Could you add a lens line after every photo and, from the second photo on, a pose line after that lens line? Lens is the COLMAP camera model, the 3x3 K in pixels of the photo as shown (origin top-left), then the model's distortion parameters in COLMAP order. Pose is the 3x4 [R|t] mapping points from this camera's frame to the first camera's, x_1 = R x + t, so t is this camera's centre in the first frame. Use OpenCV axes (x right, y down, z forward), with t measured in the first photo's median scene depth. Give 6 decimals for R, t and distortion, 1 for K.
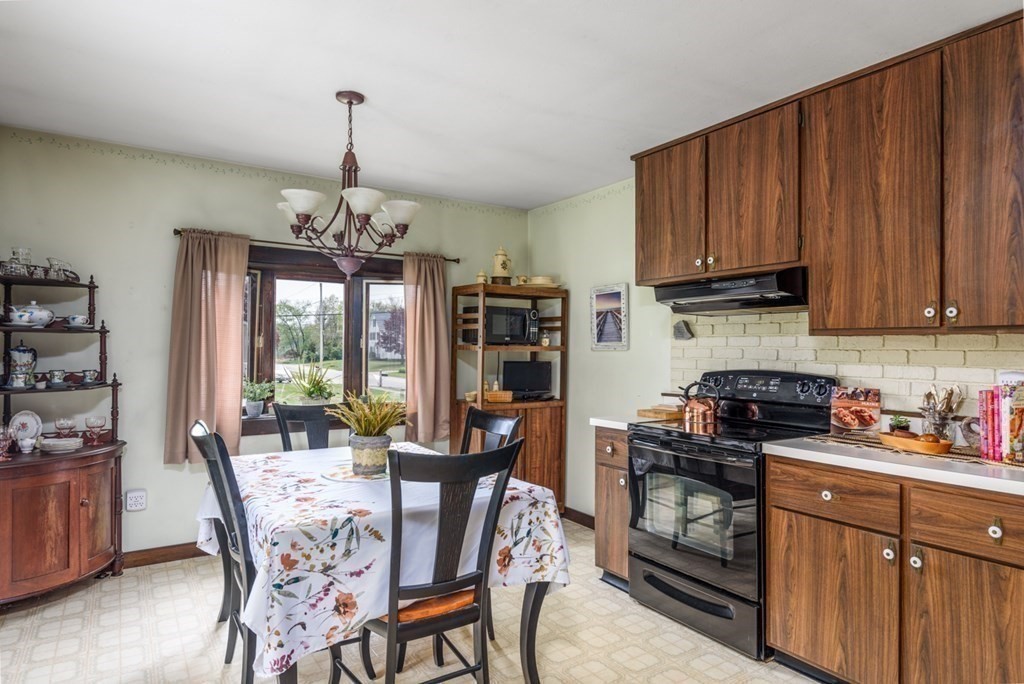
lens RADIAL K [[623.2, 0, 479.0], [0, 623.2, 347.2], [0, 0, 1]] dist [0.015585, -0.003260]
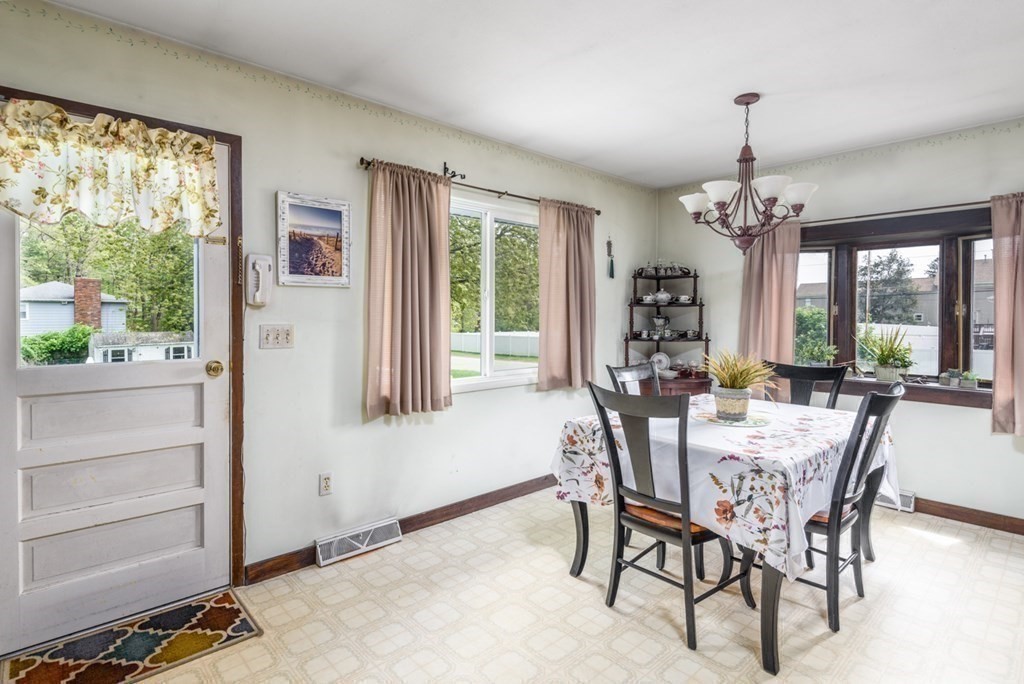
lens RADIAL K [[502.8, 0, 501.7], [0, 502.8, 327.4], [0, 0, 1]] dist [0.019690, -0.015652]
pose [[0.153088, 0.015681, -0.988088, 0.581806], [-0.000117, 0.999874, 0.015850, 0.010432], [0.988213, -0.002311, 0.153071, 0.353291]]
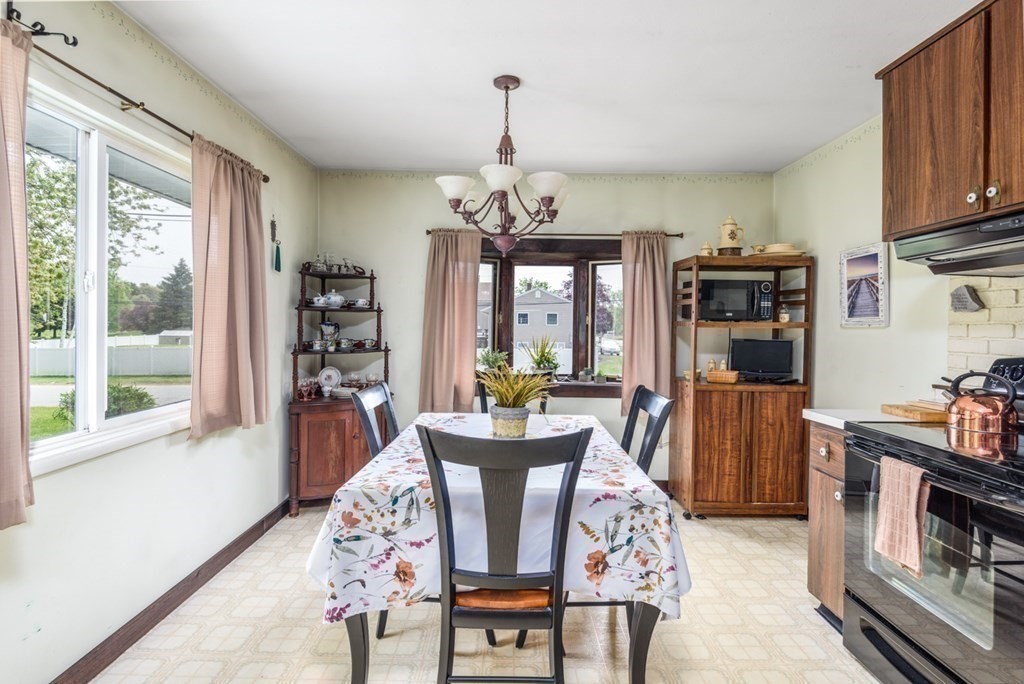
lens RADIAL K [[502.8, 0, 493.1], [0, 502.8, 331.4], [0, 0, 1]] dist [0.019690, -0.015652]
pose [[0.837816, 0.009459, -0.545871, 0.211404], [-0.005146, 0.999942, 0.009429, 0.008462], [0.545928, -0.005090, 0.837816, 0.242237]]
